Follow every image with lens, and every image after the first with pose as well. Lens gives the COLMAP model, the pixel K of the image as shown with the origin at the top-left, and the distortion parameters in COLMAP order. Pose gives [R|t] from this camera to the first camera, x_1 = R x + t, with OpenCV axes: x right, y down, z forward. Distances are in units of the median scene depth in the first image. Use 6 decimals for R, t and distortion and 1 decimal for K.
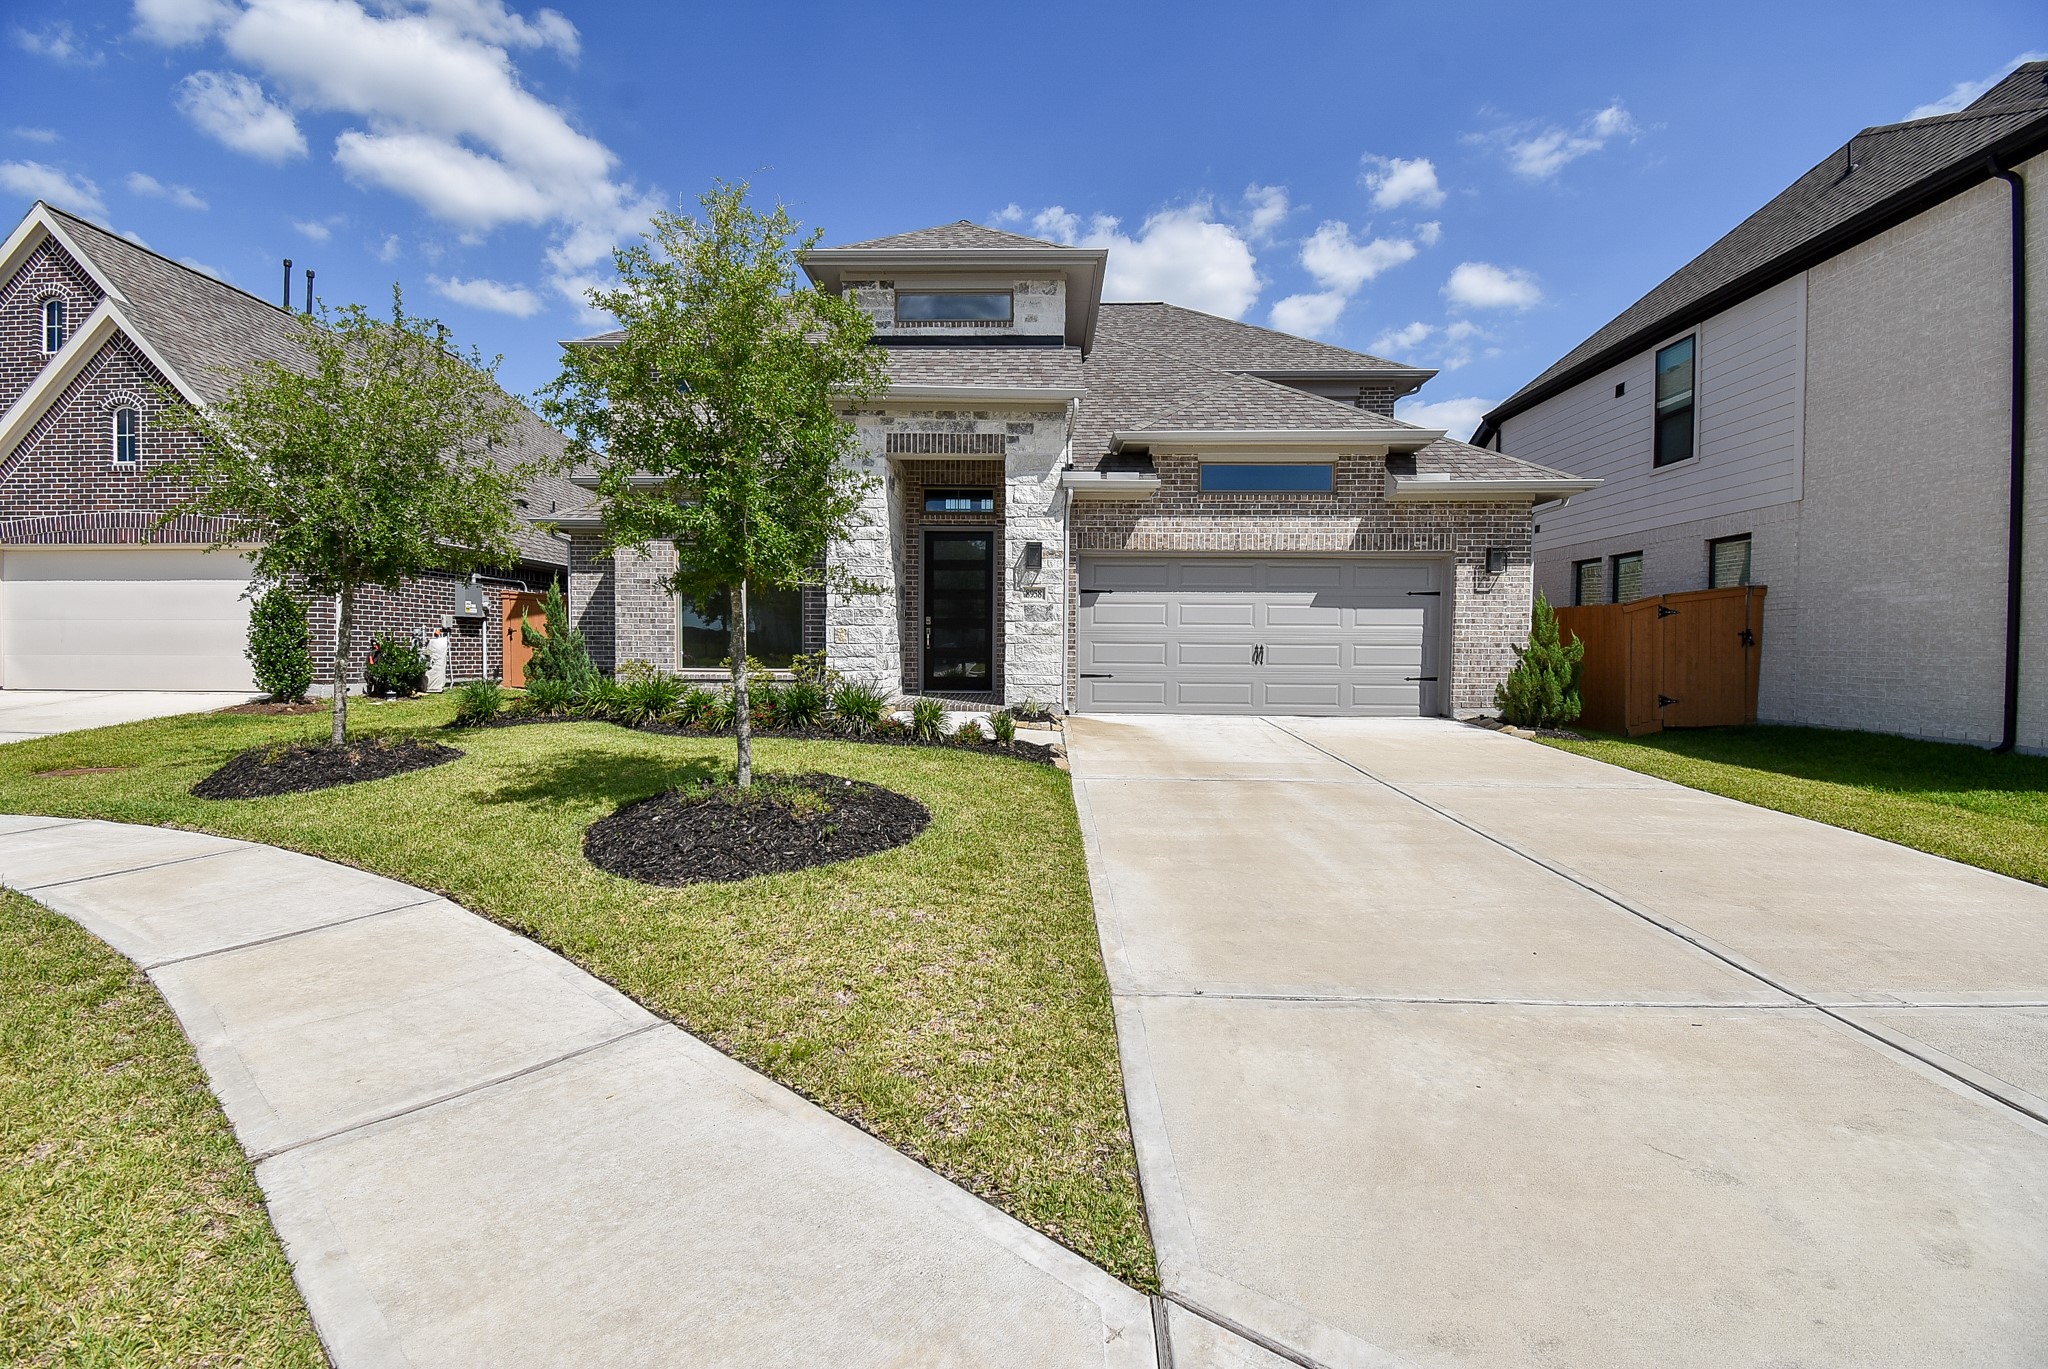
lens RADIAL K [[910.9, 0, 1008.6], [0, 910.9, 671.7], [0, 0, 1]] dist [0.005265, -0.015212]
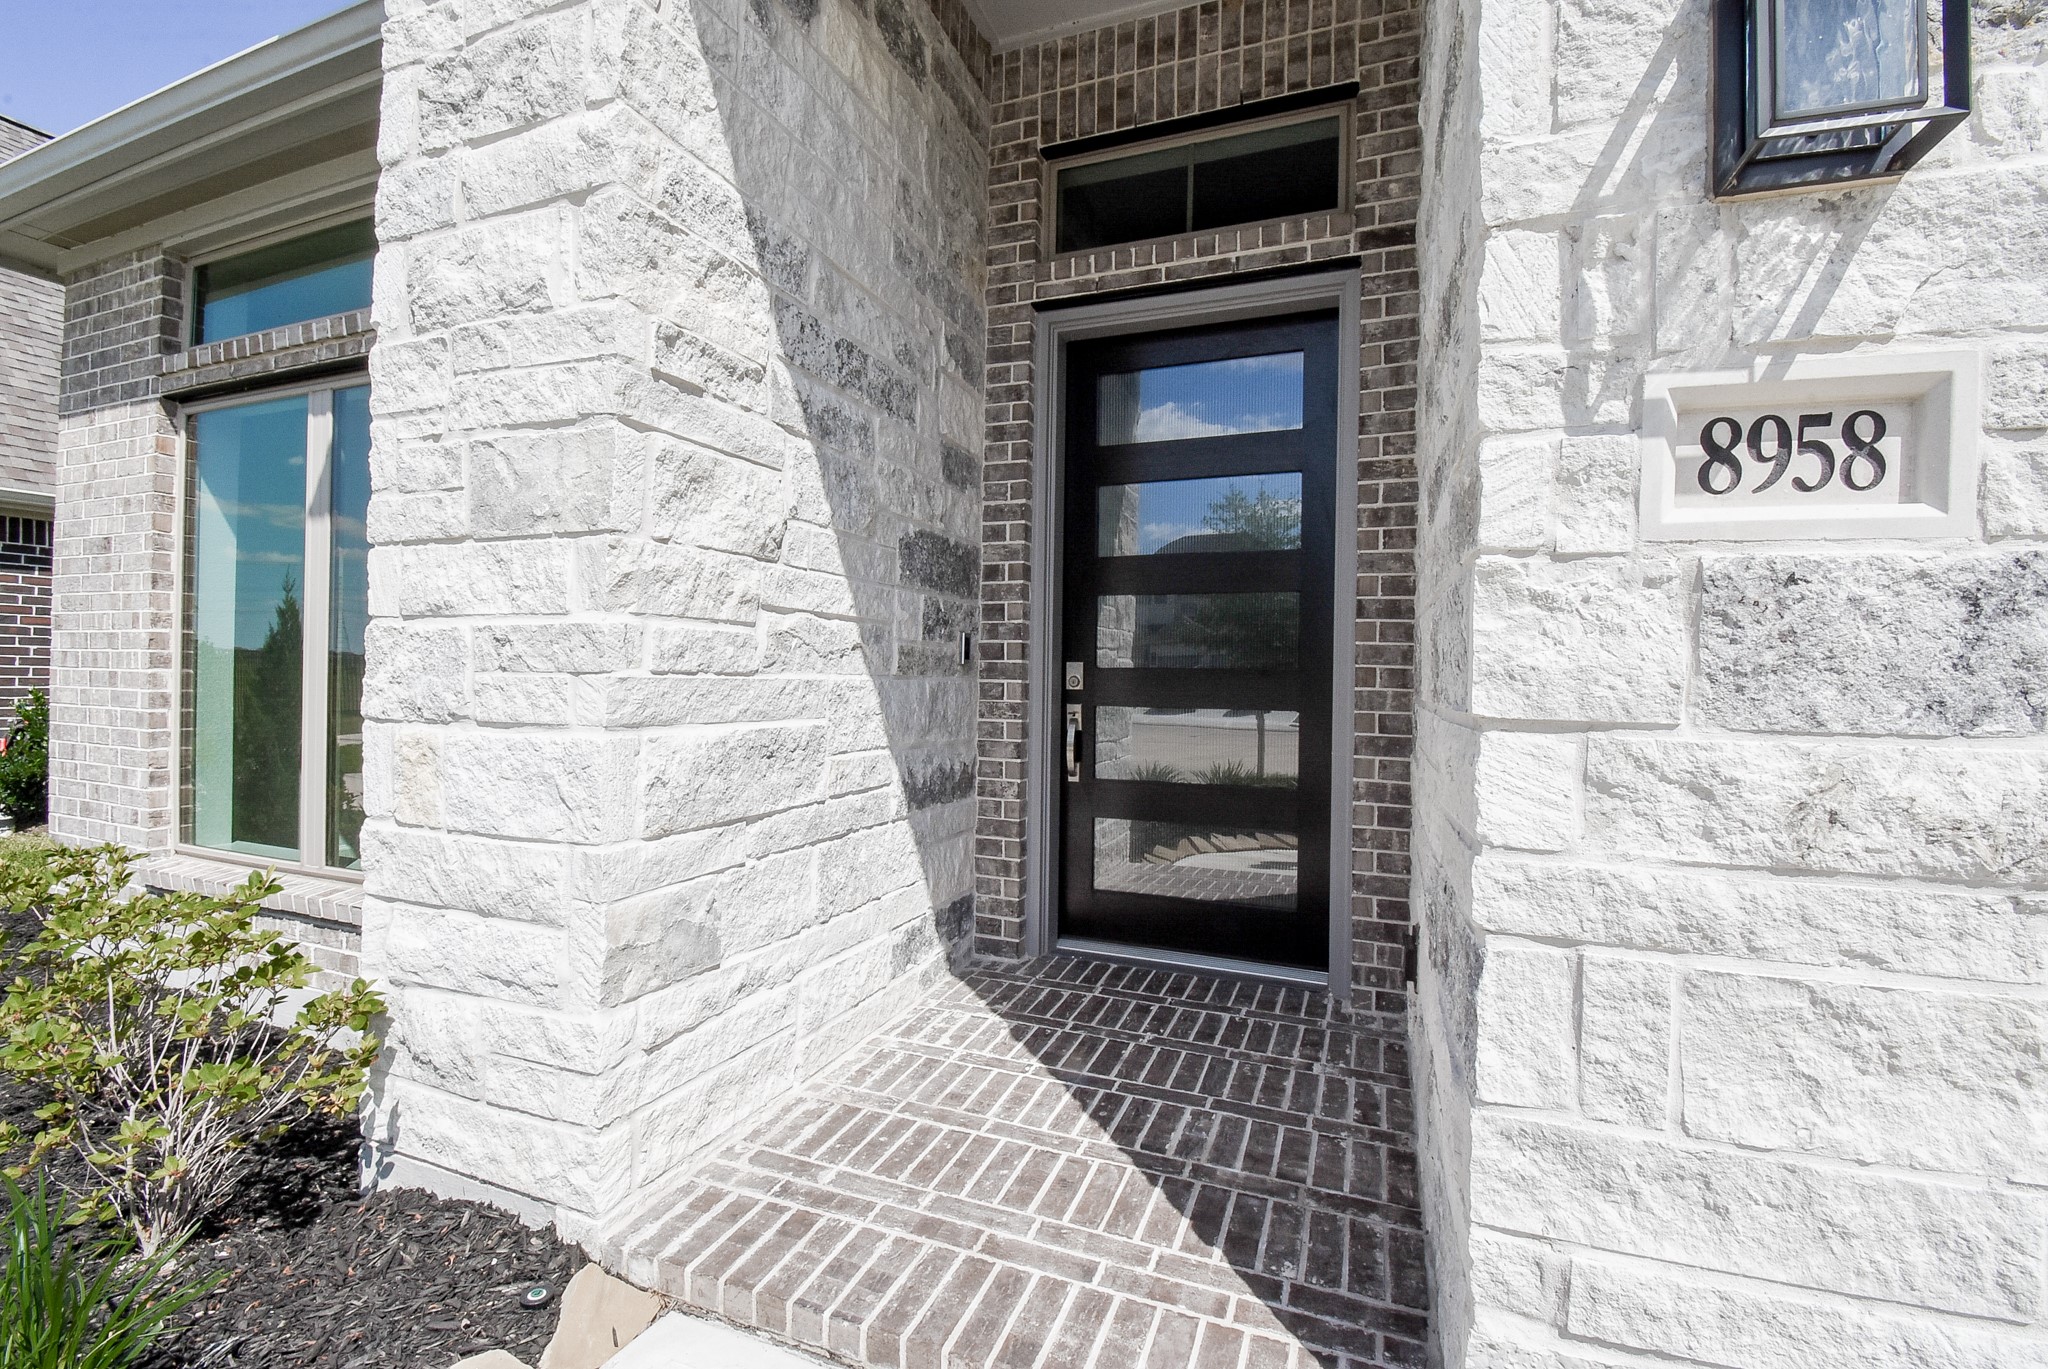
lens RADIAL K [[910.9, 0, 1018.2], [0, 910.9, 674.9], [0, 0, 1]] dist [0.005265, -0.015212]
pose [[0.941997, 0.007273, -0.335543, -0.018147], [-0.018494, 0.999371, -0.030259, -0.055511], [0.335112, 0.034709, 0.941539, 0.858923]]
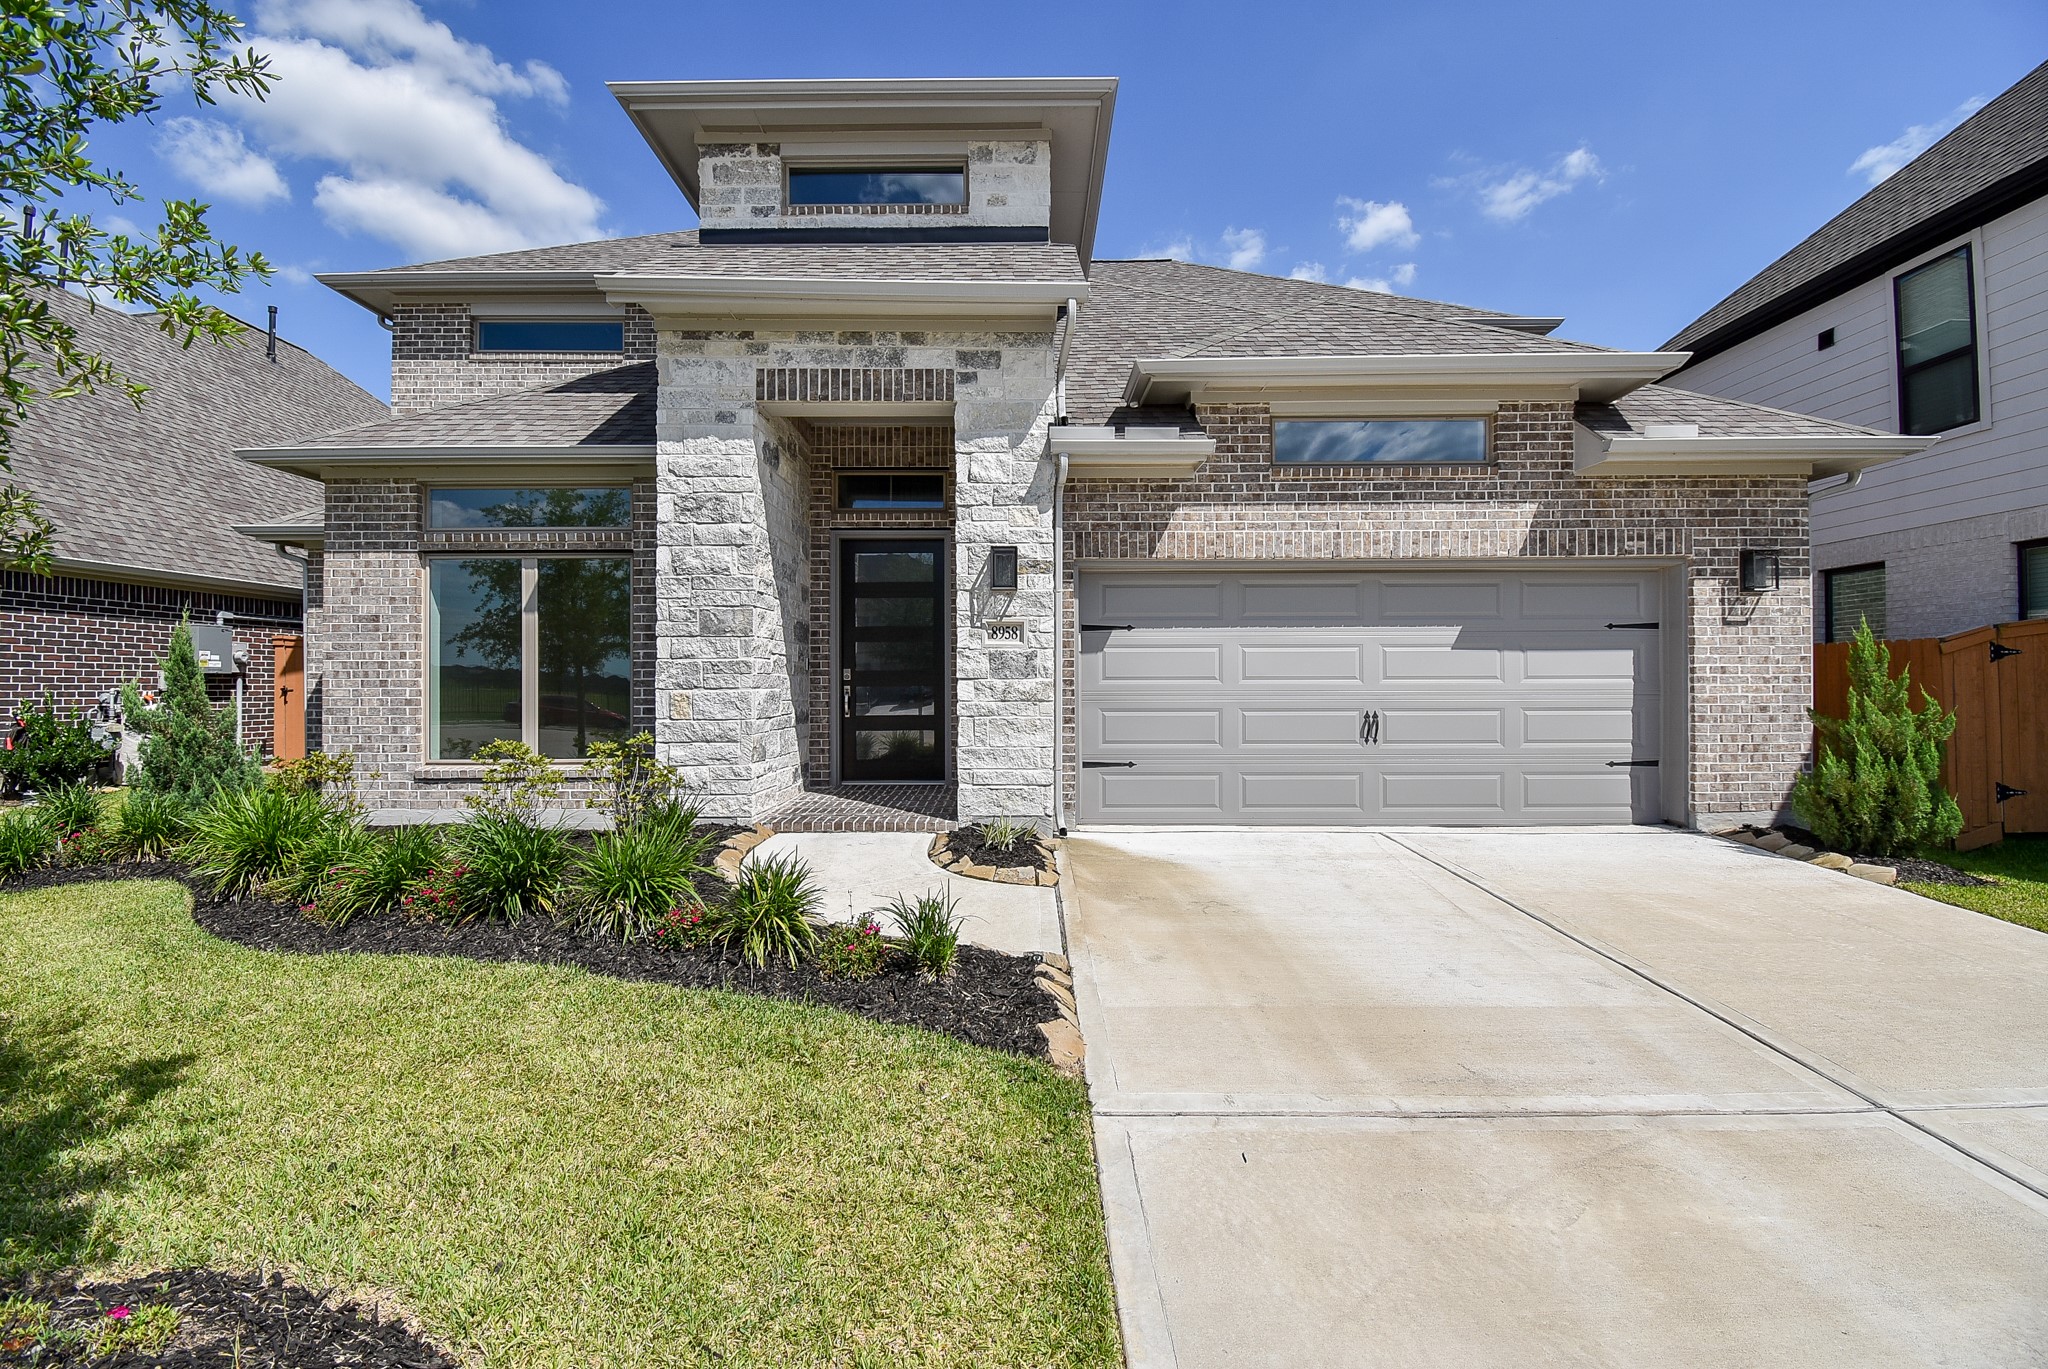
lens RADIAL K [[910.9, 0, 1024.0], [0, 910.9, 671.5], [0, 0, 1]] dist [0.005265, -0.015212]
pose [[0.999468, -0.011287, 0.030613, 0.021204], [0.012529, 0.999093, -0.040706, -0.034562], [-0.030125, 0.041068, 0.998702, 0.393368]]
